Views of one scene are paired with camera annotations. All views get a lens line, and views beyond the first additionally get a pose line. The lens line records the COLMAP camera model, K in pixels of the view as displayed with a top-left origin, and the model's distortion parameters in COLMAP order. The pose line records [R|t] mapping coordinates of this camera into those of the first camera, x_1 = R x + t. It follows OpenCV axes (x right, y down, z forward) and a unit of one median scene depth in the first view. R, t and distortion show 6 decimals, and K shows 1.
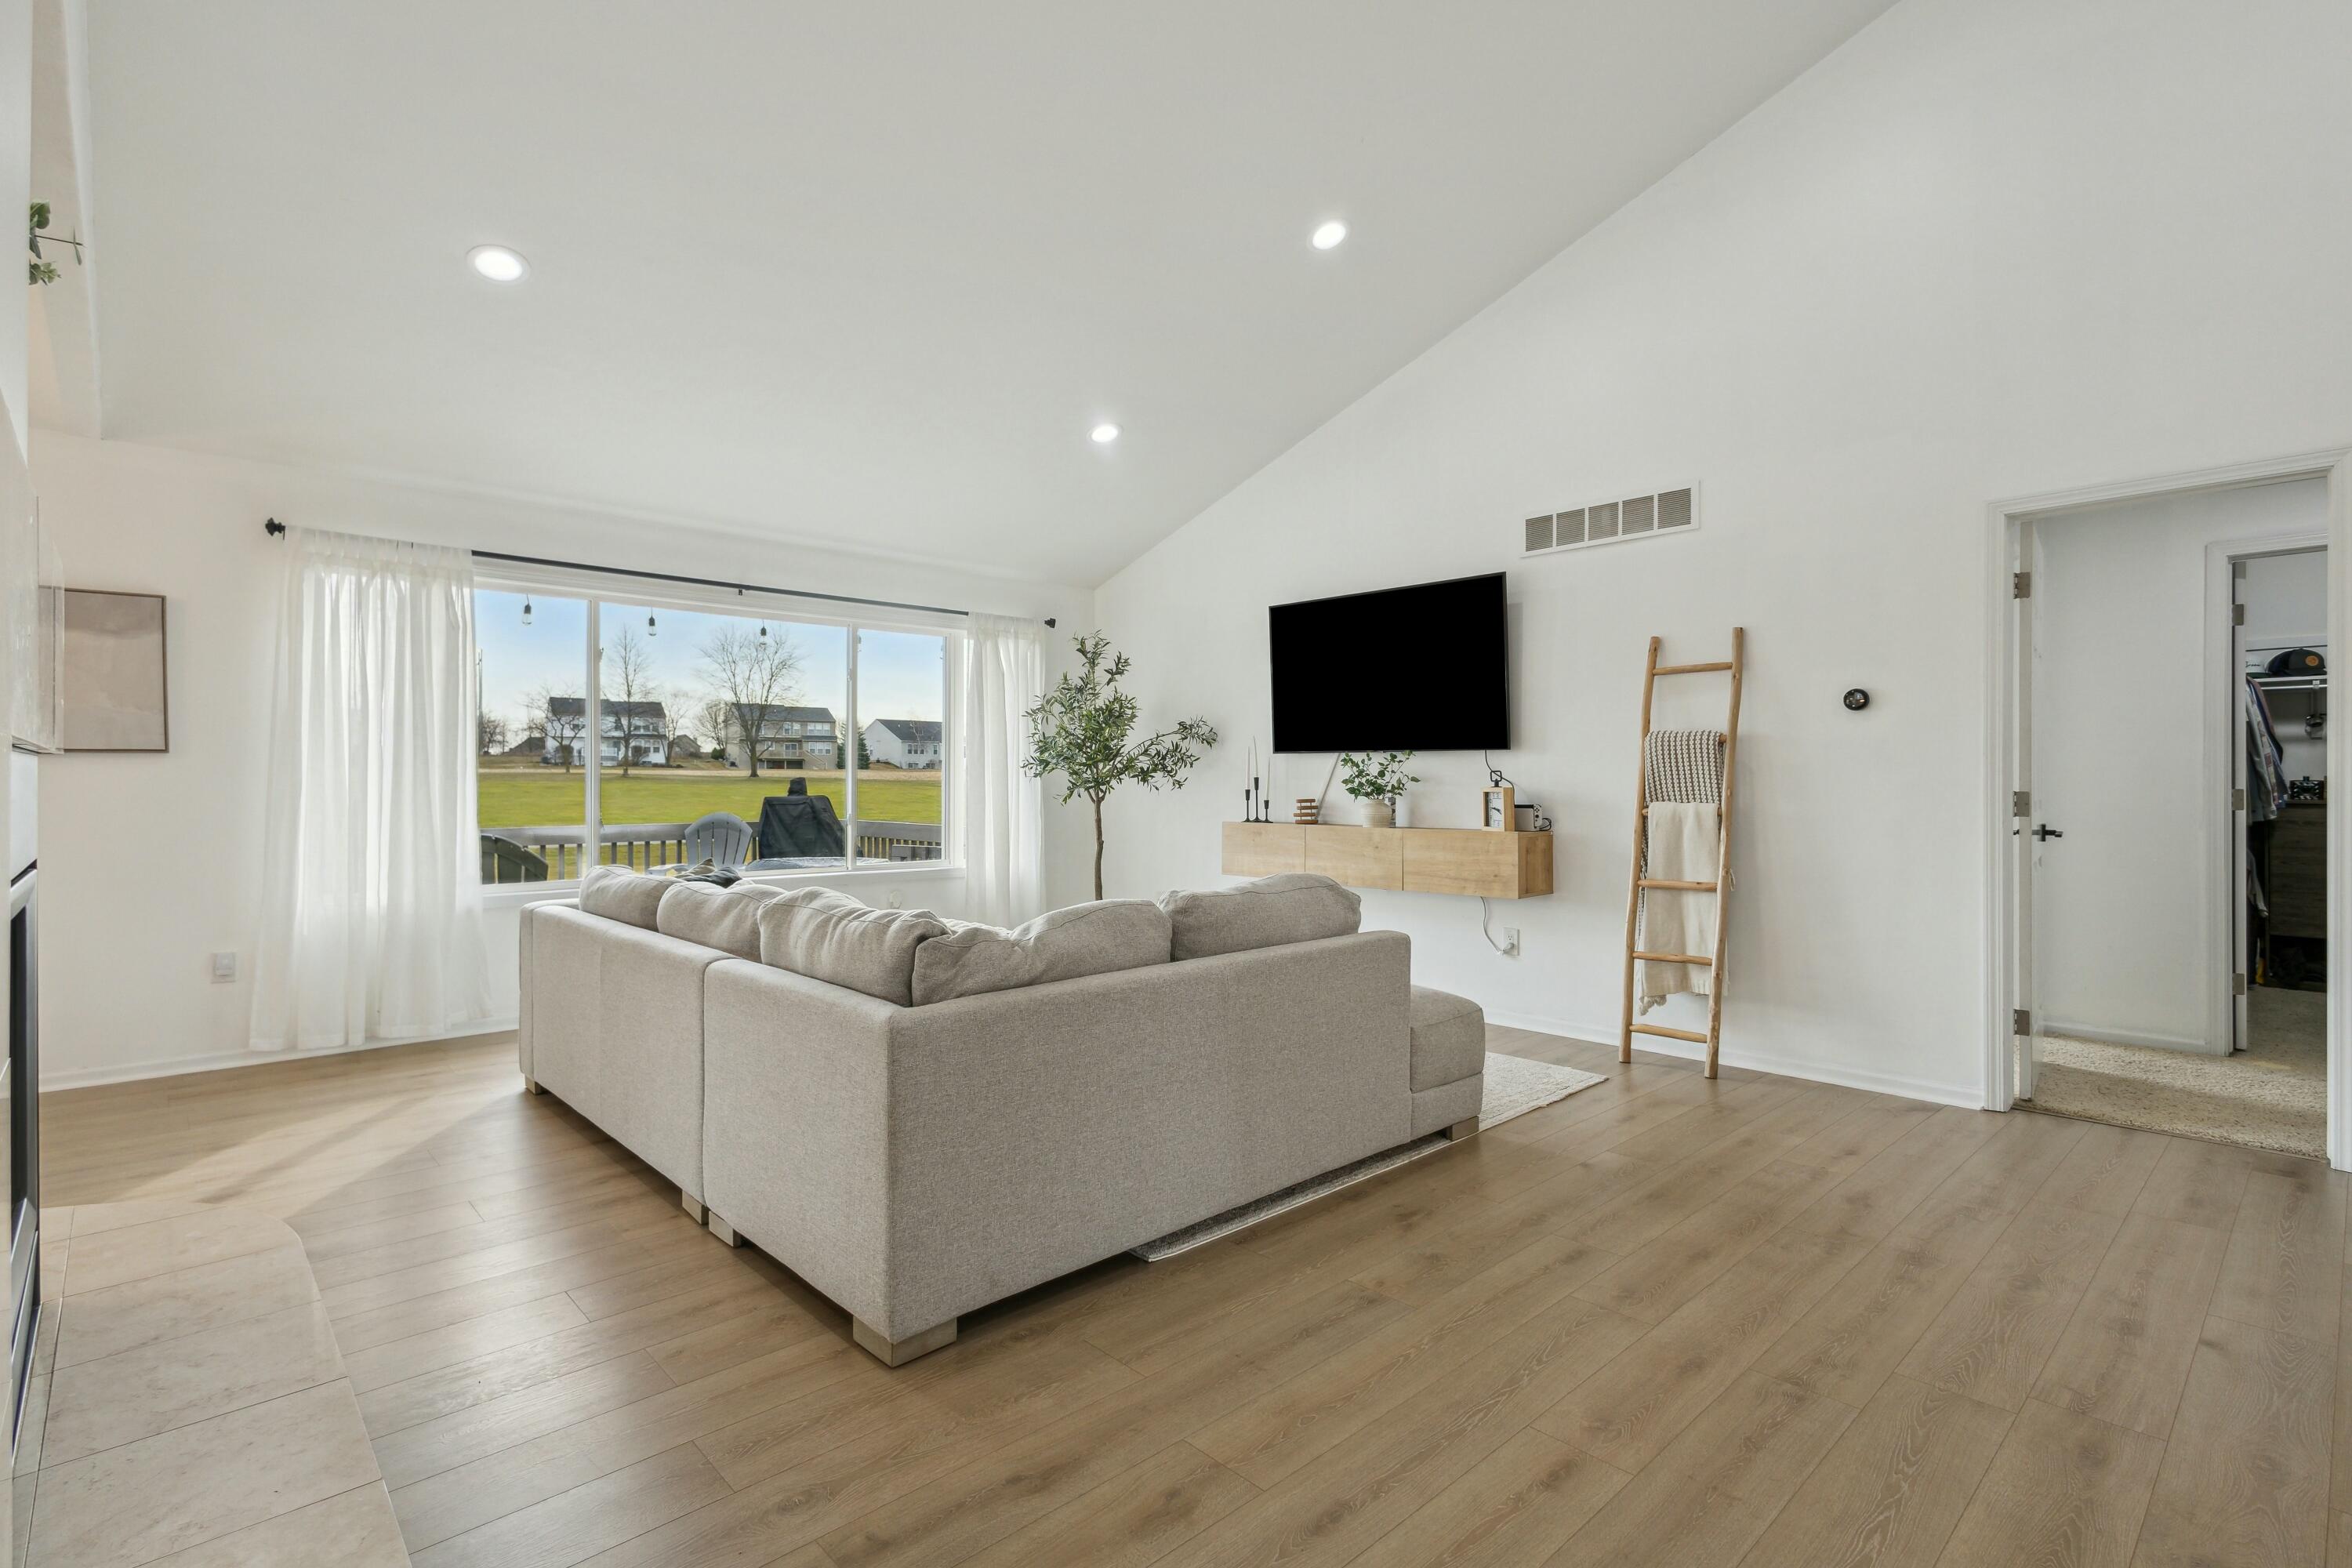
lens RADIAL K [[1095.3, 0, 1162.8], [0, 1095.3, 780.8], [0, 0, 1]] dist [0.011020, -0.002689]
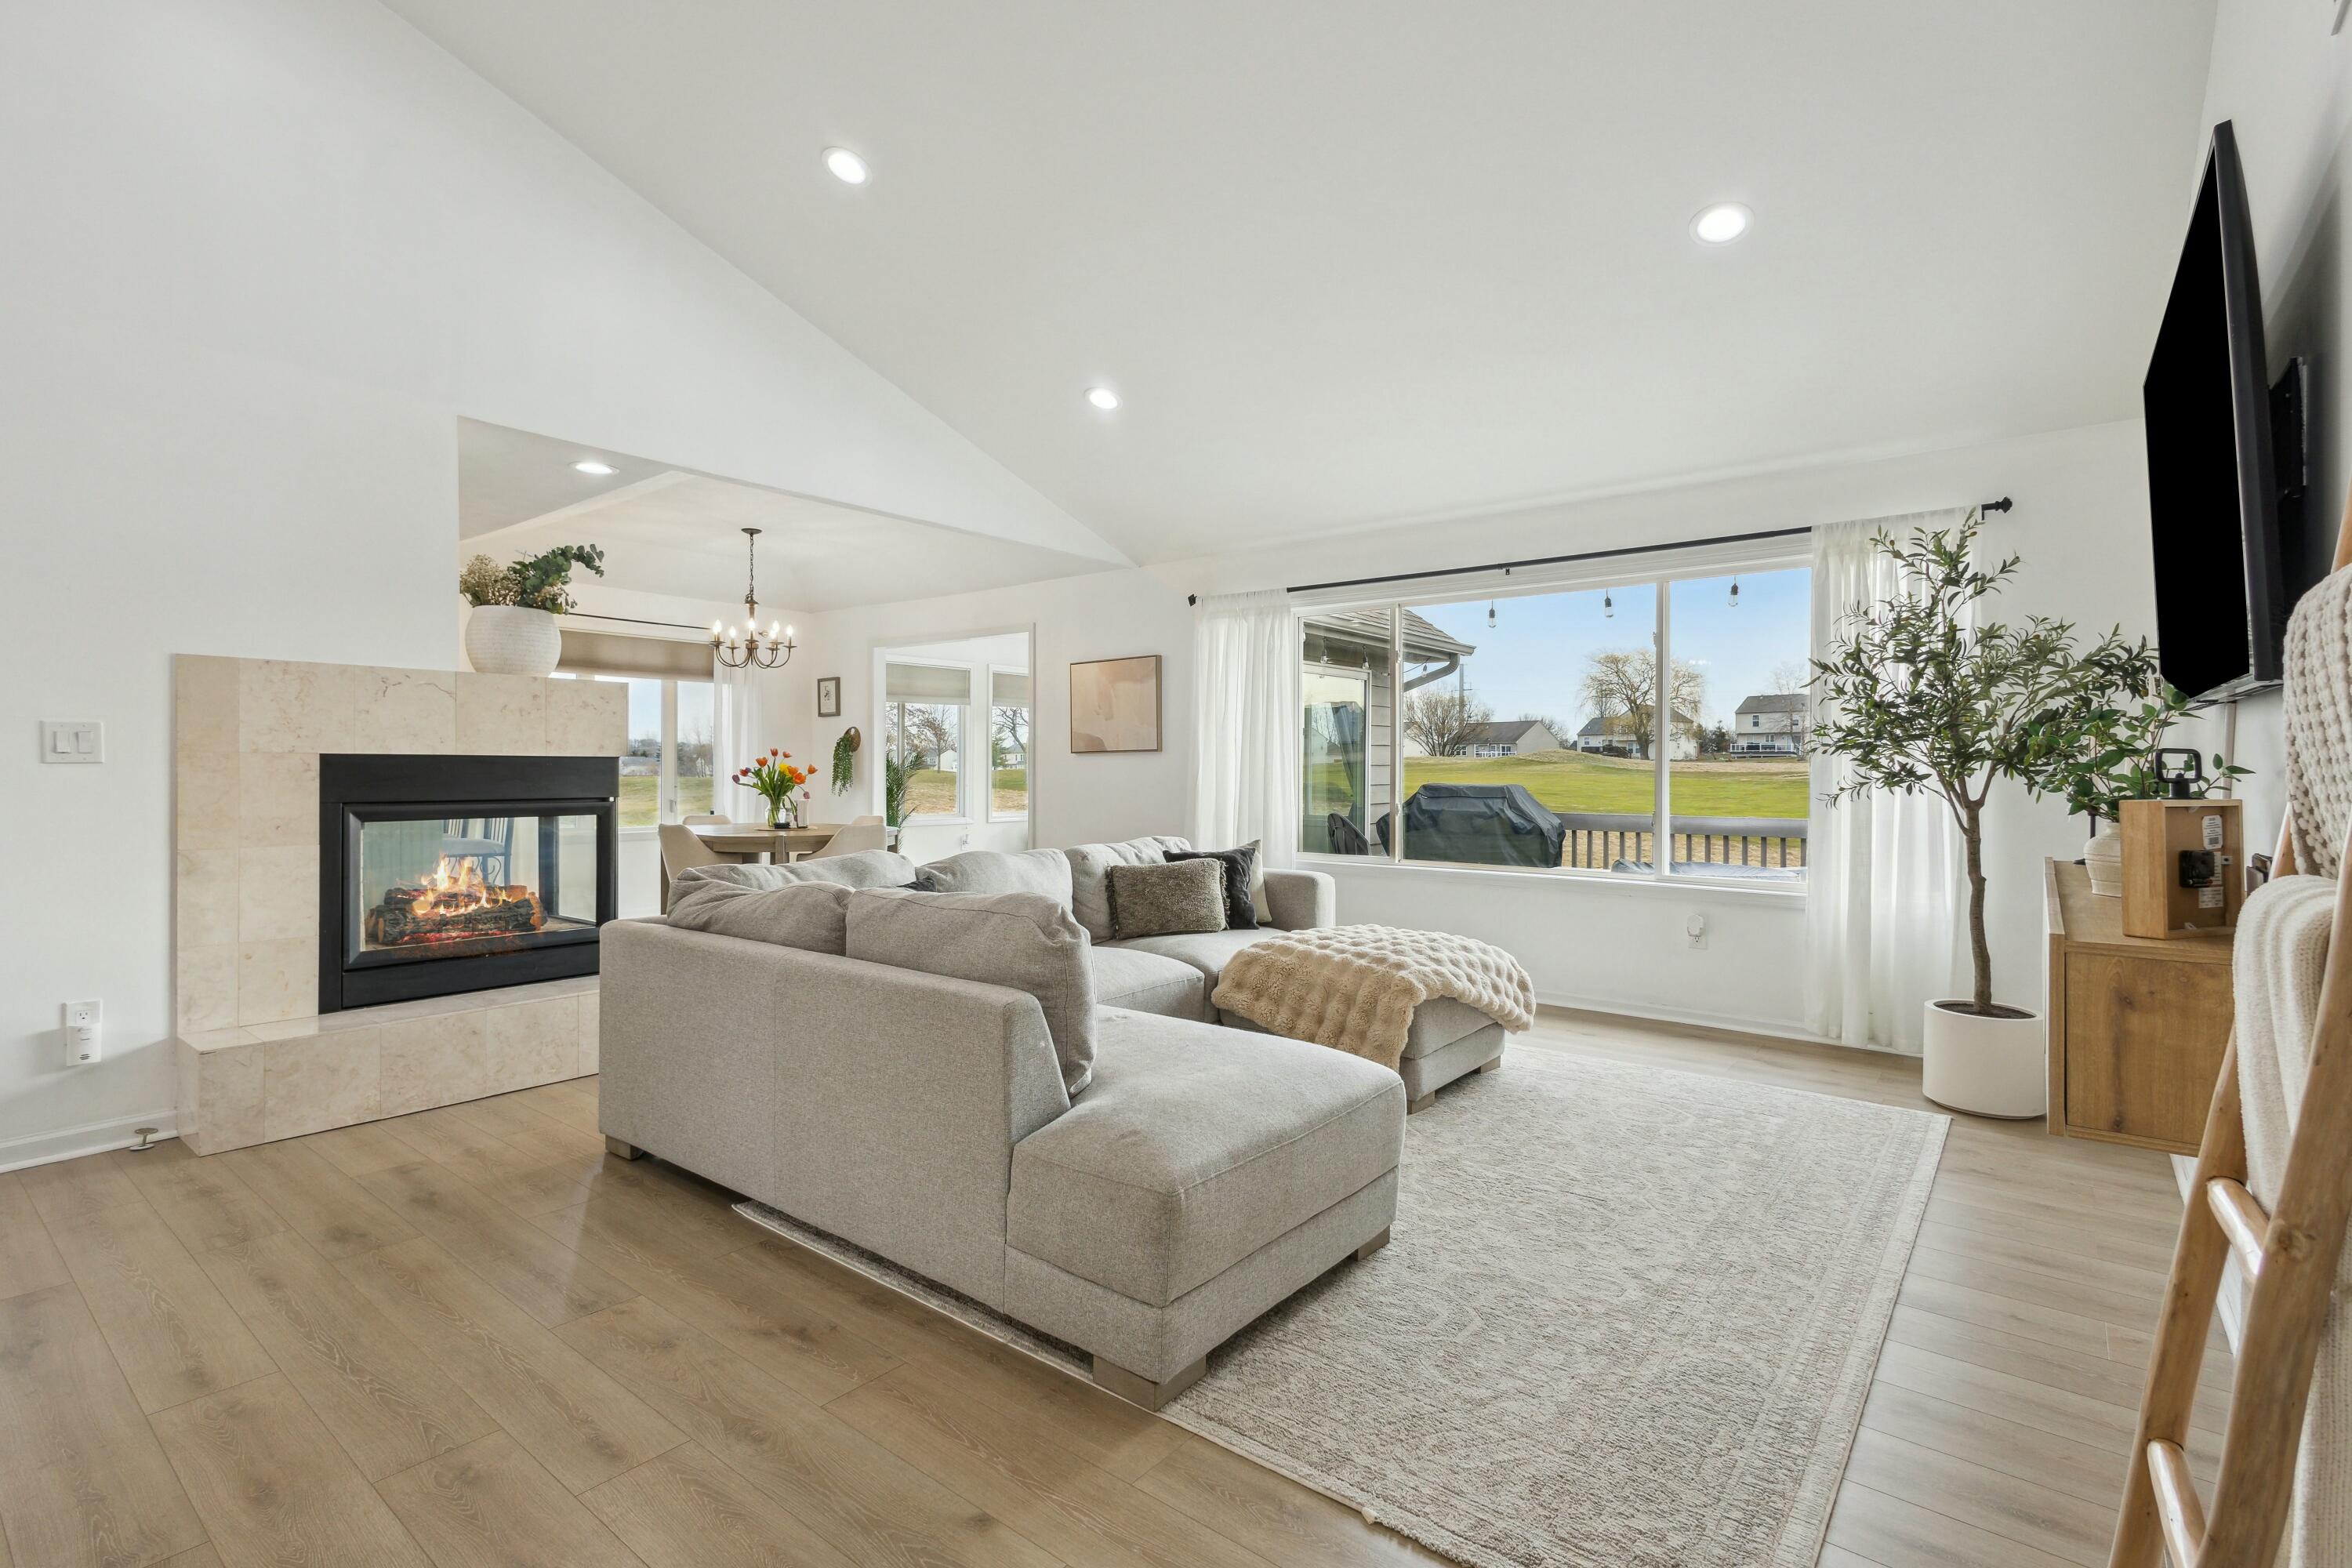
lens RADIAL K [[1095.3, 0, 1167.9], [0, 1095.3, 770.2], [0, 0, 1]] dist [0.011020, -0.002689]
pose [[0.148029, 0.004193, -0.988974, 0.622217], [-0.003172, 0.999988, 0.003765, -0.002828], [0.988978, 0.002580, 0.148041, 0.692359]]
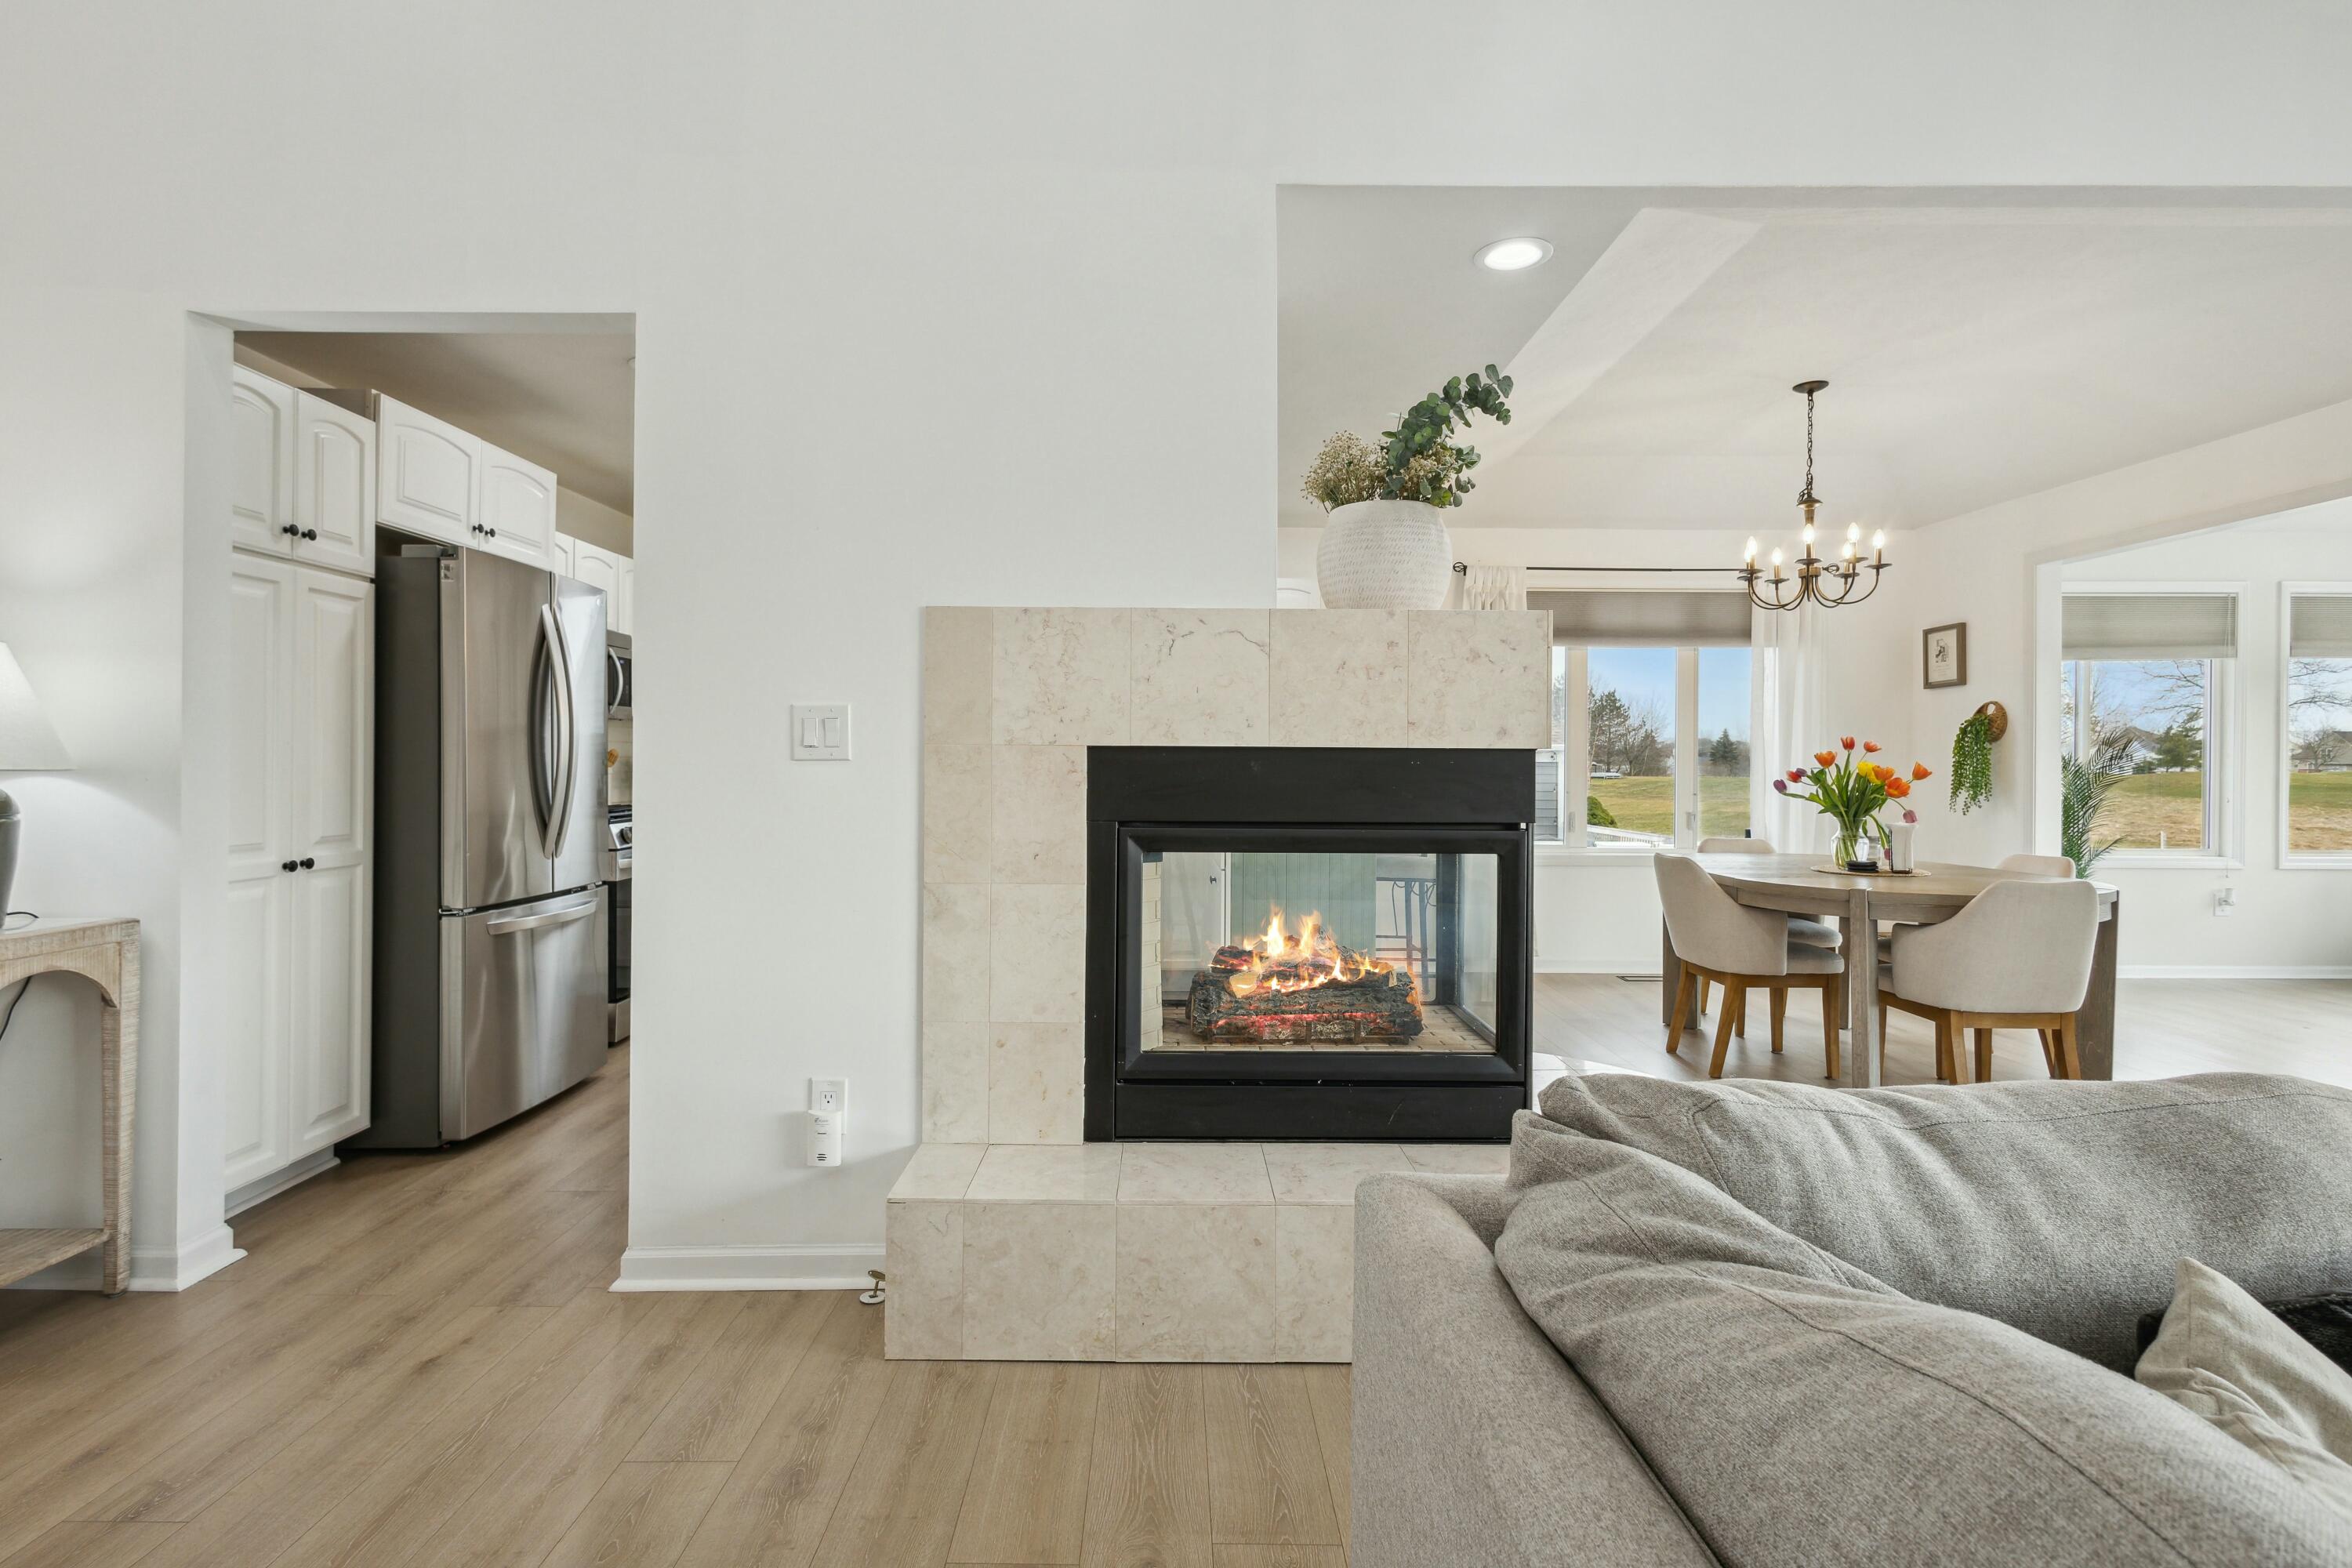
lens RADIAL K [[1095.3, 0, 1163.7], [0, 1095.3, 764.9], [0, 0, 1]] dist [0.011020, -0.002689]
pose [[-0.681950, -0.000364, -0.731399, 0.116562], [-0.004607, 0.999982, 0.003798, -0.002916], [0.731385, 0.005960, -0.681939, 0.589013]]
